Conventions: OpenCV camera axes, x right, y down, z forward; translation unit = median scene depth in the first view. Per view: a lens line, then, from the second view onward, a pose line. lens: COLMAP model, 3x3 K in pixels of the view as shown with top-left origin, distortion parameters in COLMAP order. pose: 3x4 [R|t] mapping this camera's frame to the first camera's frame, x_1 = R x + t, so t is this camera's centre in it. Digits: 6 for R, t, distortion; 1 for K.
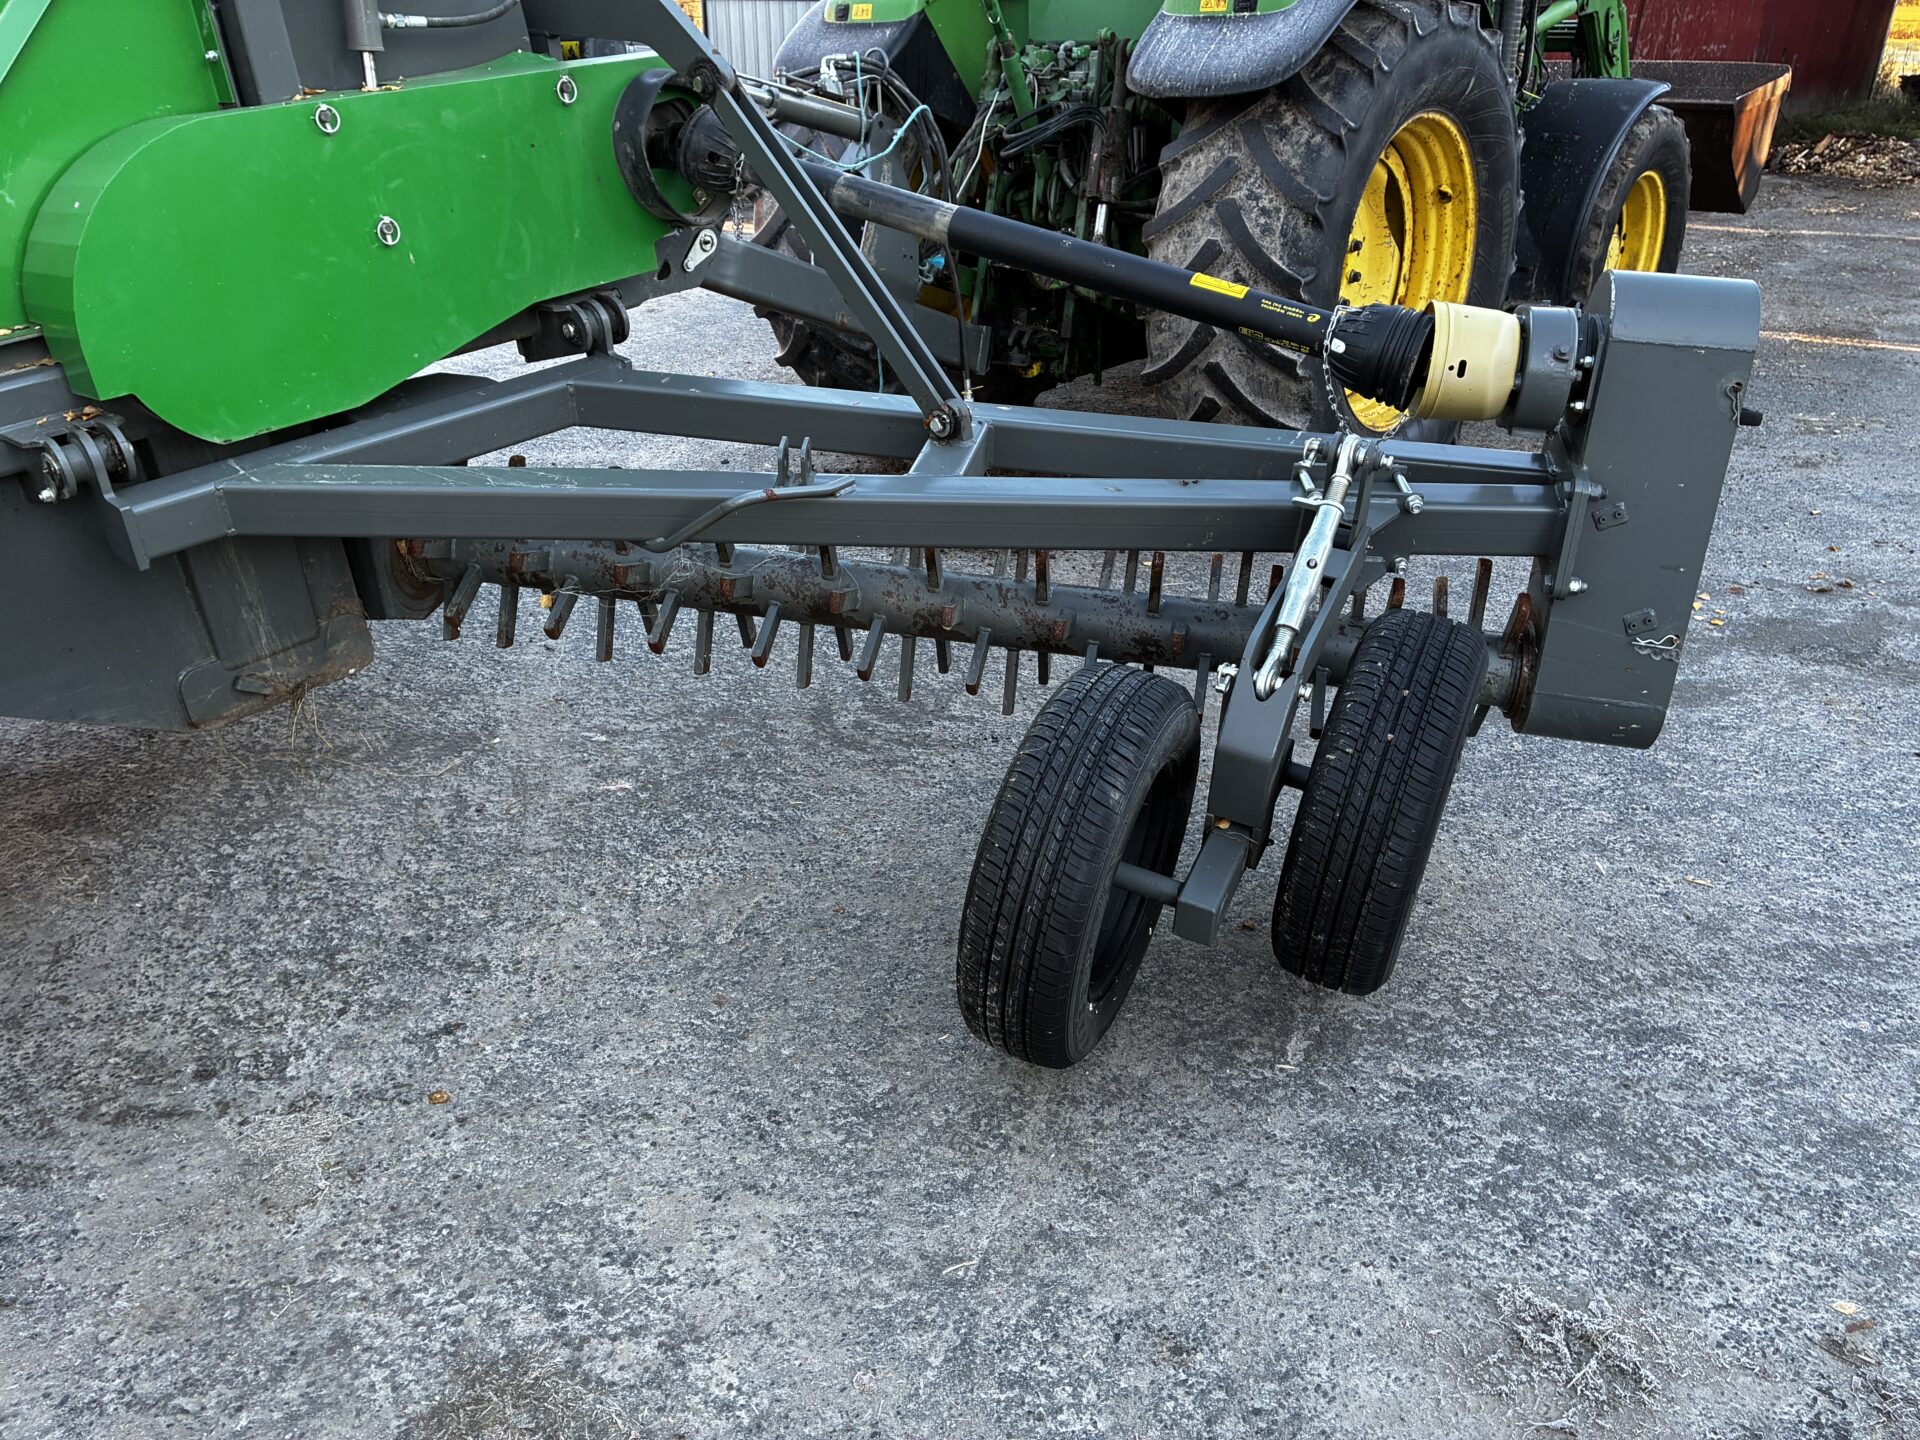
lens RADIAL K [[1451.9, 0, 948.3], [0, 1451.9, 714.6], [0, 0, 1]] dist [0.073569, -0.094160]
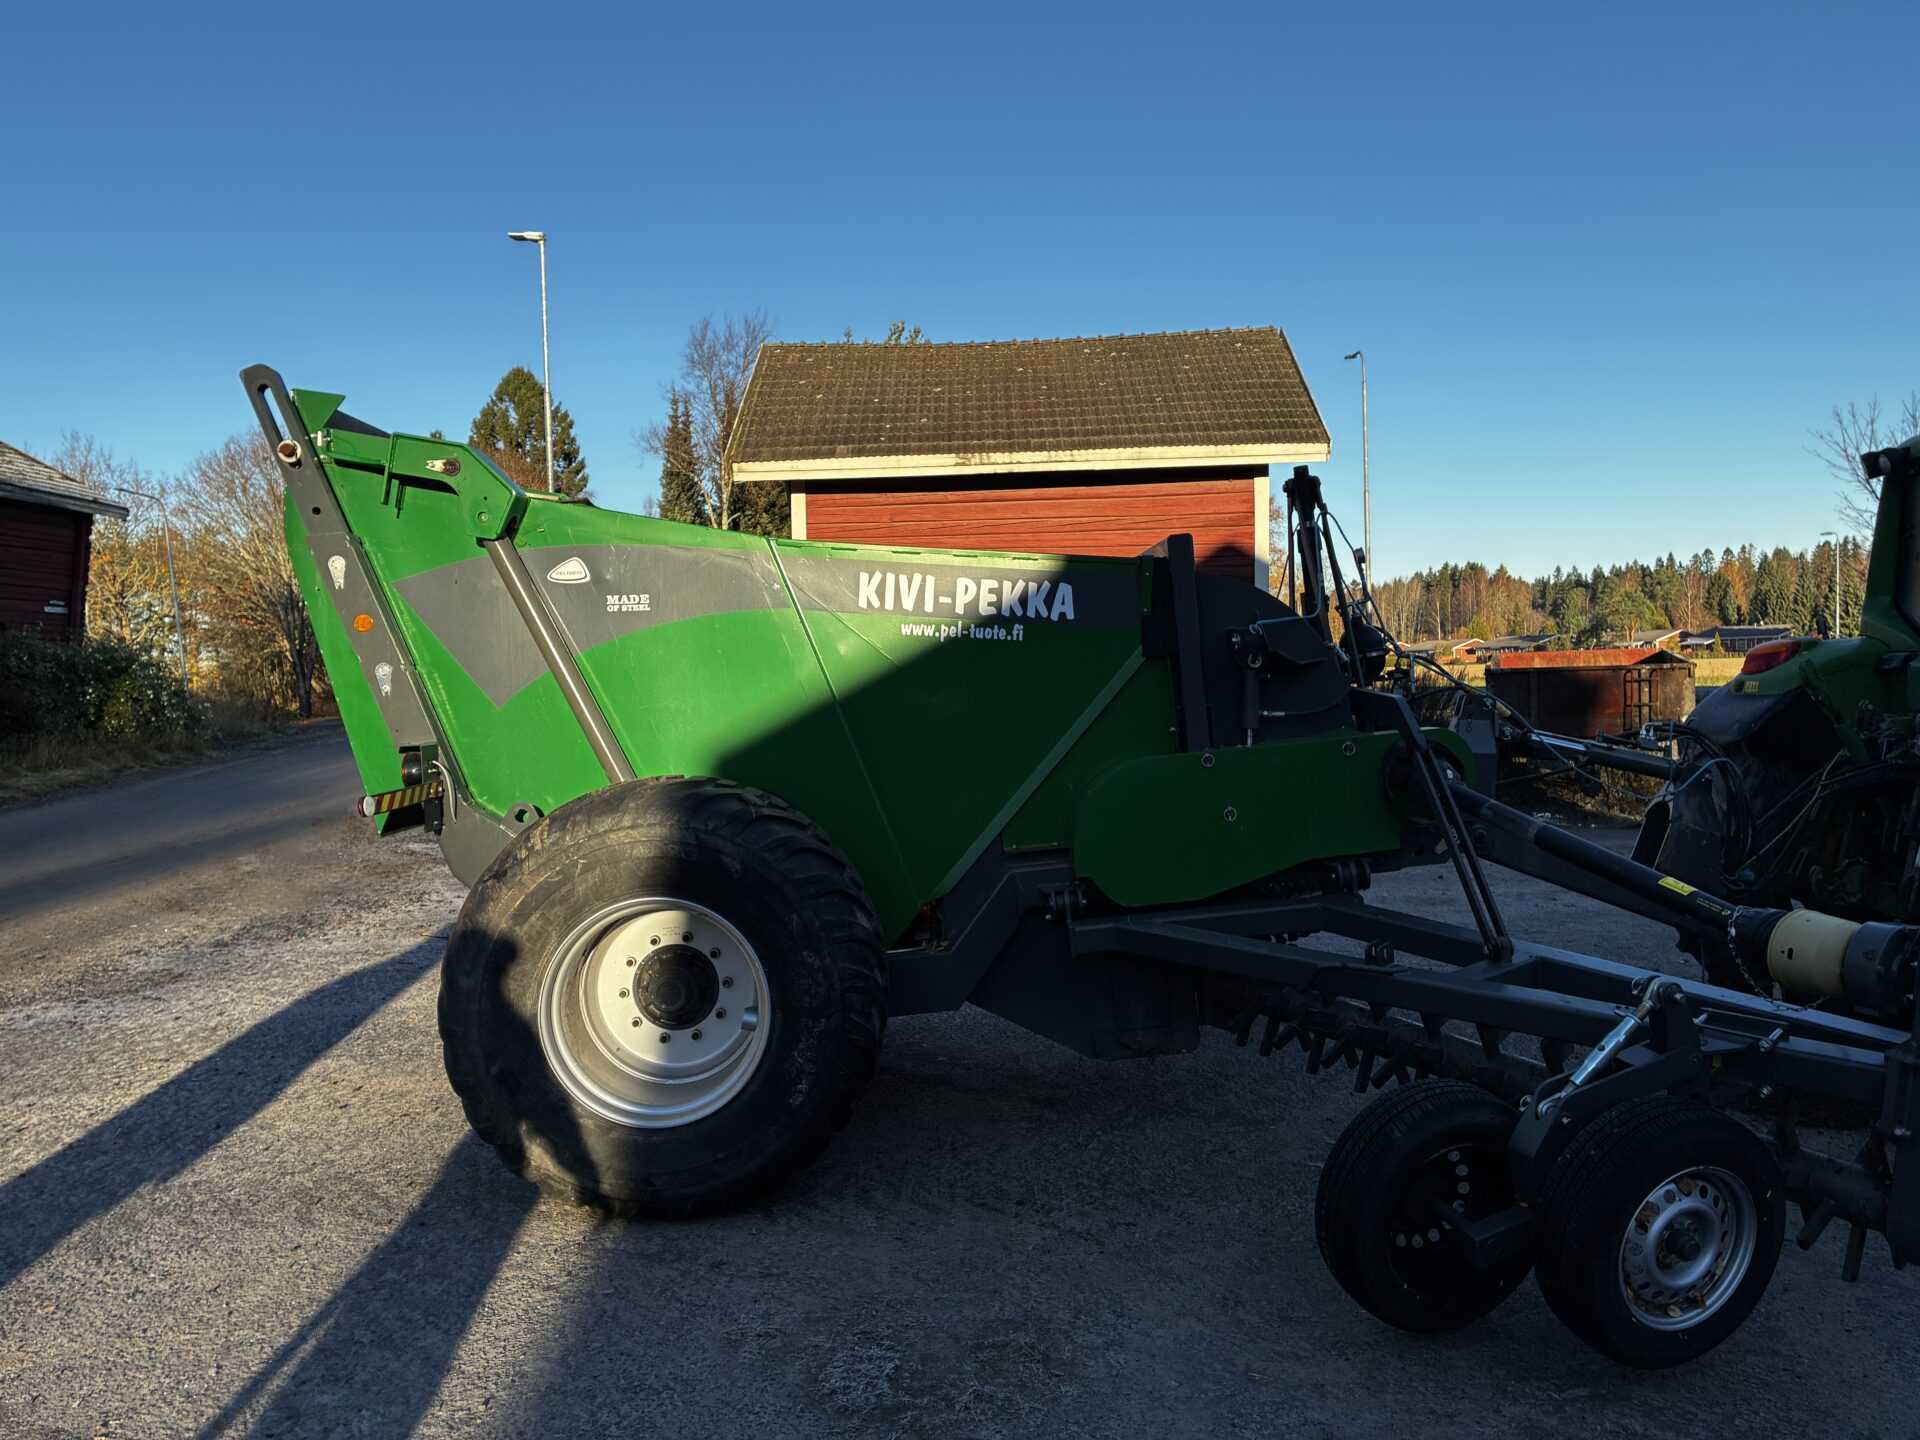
lens RADIAL K [[1451.9, 0, 948.3], [0, 1451.9, 714.6], [0, 0, 1]] dist [0.073569, -0.094160]
pose [[0.687706, 0.019646, -0.725724, 0.735282], [-0.297418, 0.919522, -0.256945, 0.149255], [0.662271, 0.392546, 0.638204, -0.507312]]
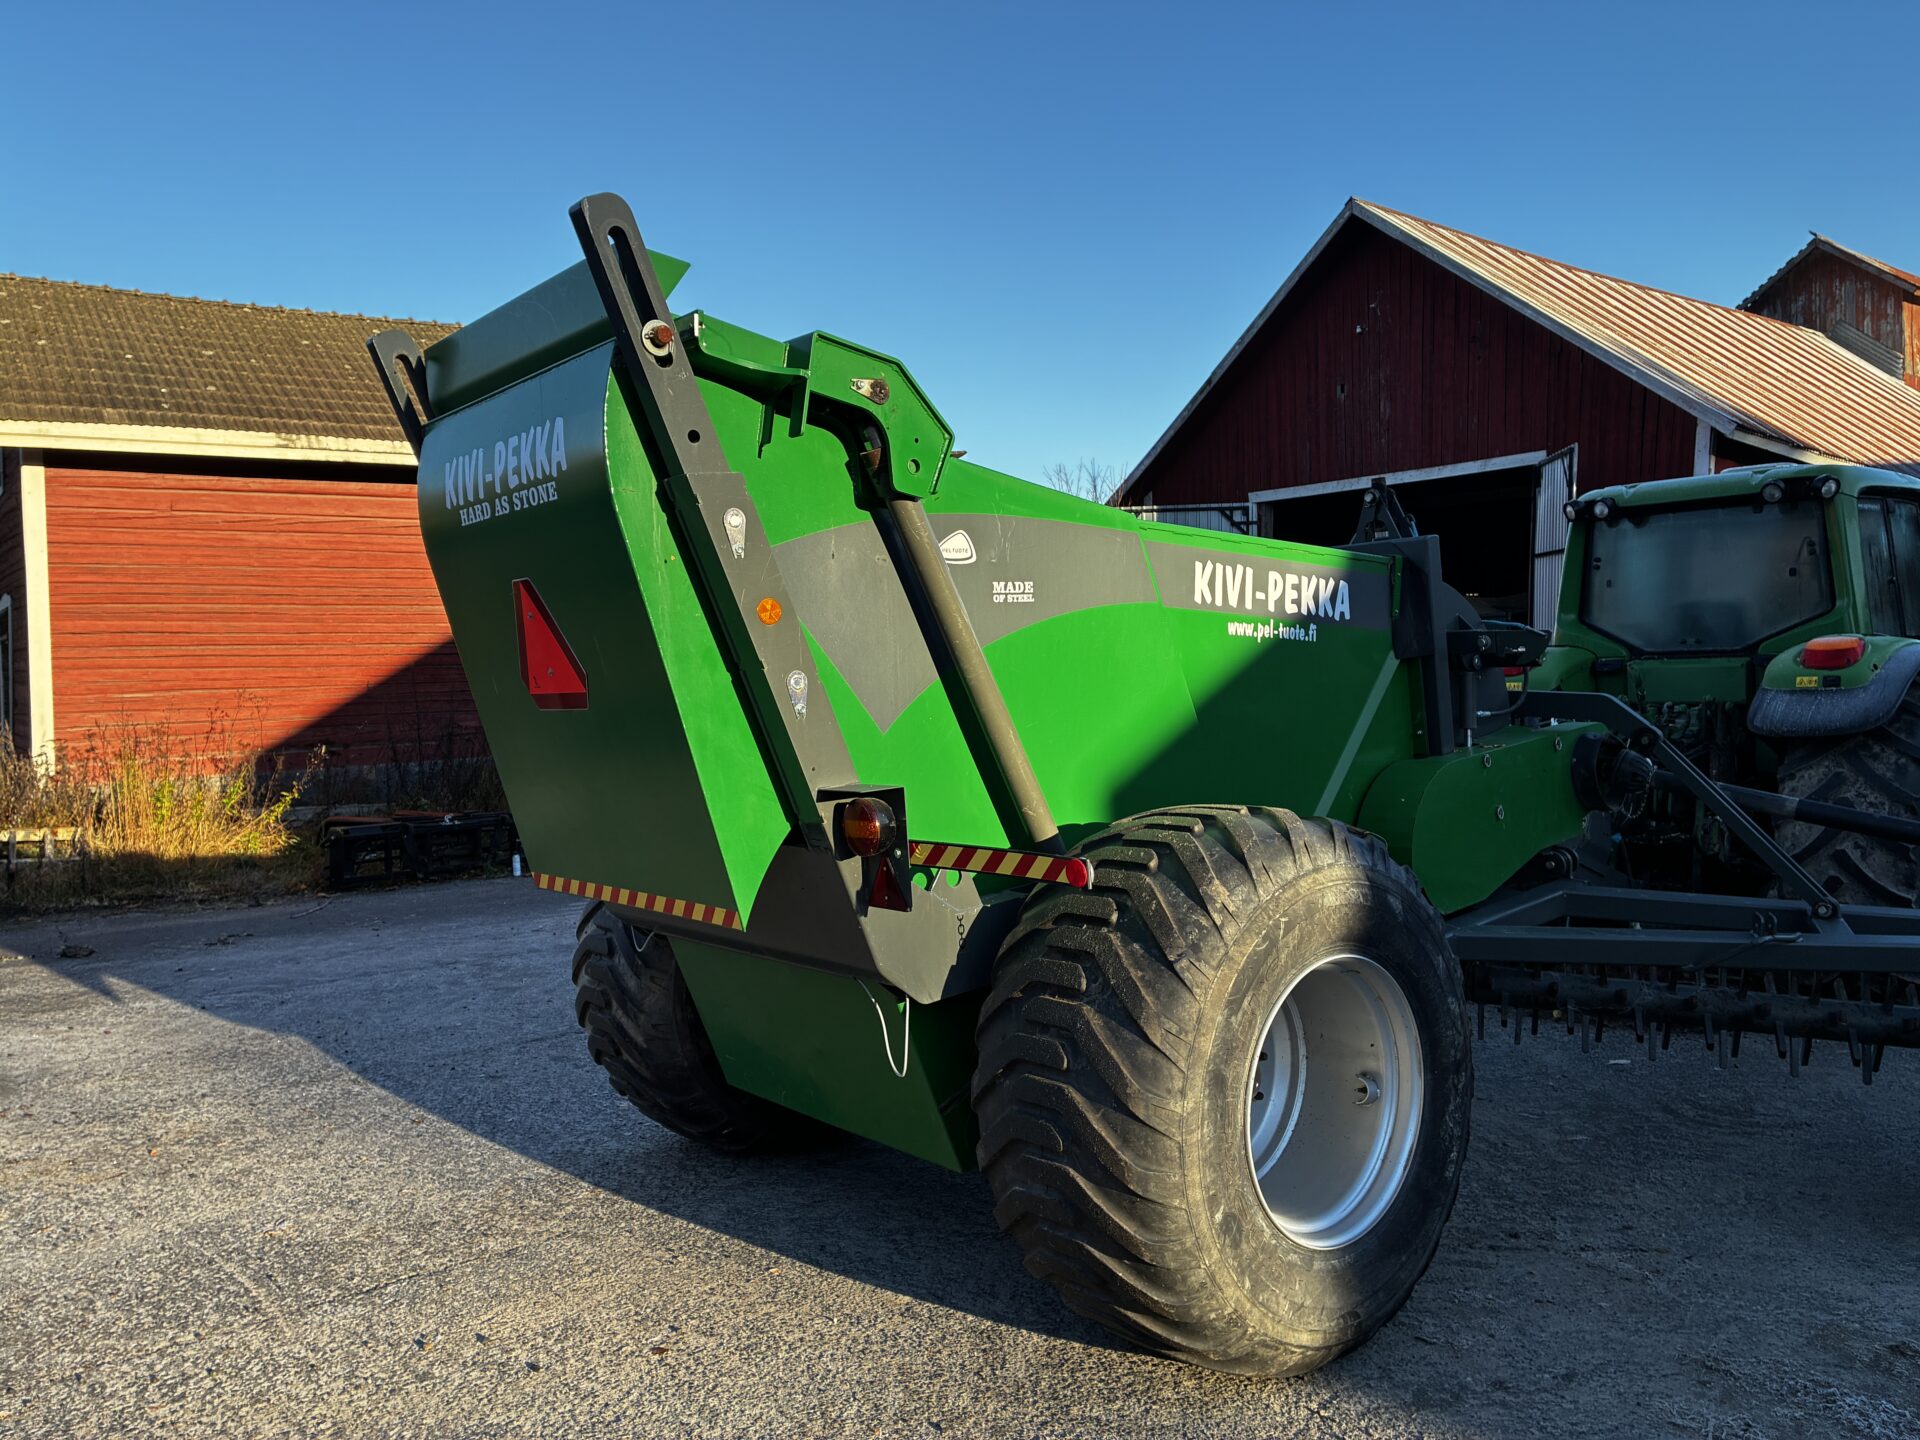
lens RADIAL K [[1451.9, 0, 948.3], [0, 1451.9, 714.6], [0, 0, 1]] dist [0.073569, -0.094160]
pose [[0.987120, -0.017389, -0.159033, -0.775565], [-0.046529, 0.919896, -0.389393, 0.338599], [0.153065, 0.391777, 0.907239, -0.916456]]
